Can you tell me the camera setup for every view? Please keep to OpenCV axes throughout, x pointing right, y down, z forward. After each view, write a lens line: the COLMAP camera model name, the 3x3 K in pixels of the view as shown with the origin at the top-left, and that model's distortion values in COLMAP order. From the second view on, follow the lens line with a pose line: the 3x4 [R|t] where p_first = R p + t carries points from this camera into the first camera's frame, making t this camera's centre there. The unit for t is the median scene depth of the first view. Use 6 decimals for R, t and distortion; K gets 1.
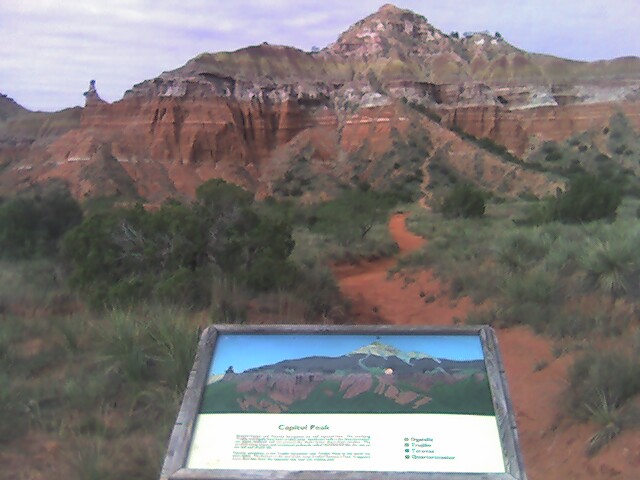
lens RADIAL K [[478.2, 0, 318.8], [0, 478.2, 241.4], [0, 0, 1]] dist [-0.001221, -0.013696]
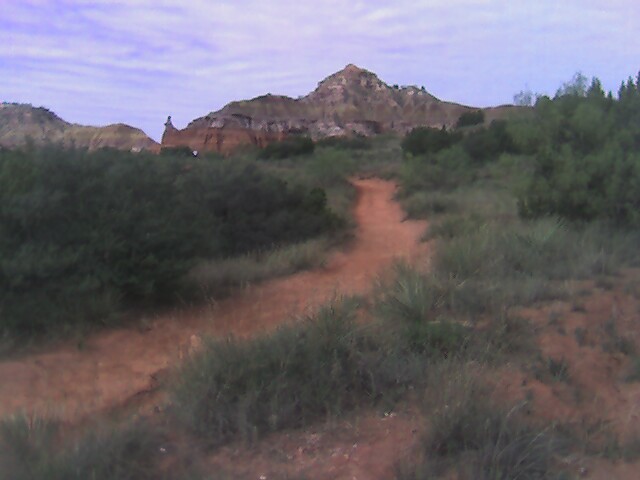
lens RADIAL K [[478.2, 0, 321.1], [0, 478.2, 239.0], [0, 0, 1]] dist [-0.001221, -0.013696]
pose [[0.999221, 0.024188, 0.031195, 0.023410], [-0.023180, 0.999210, -0.032277, 0.116078], [-0.031951, 0.031529, 0.998992, -0.572602]]
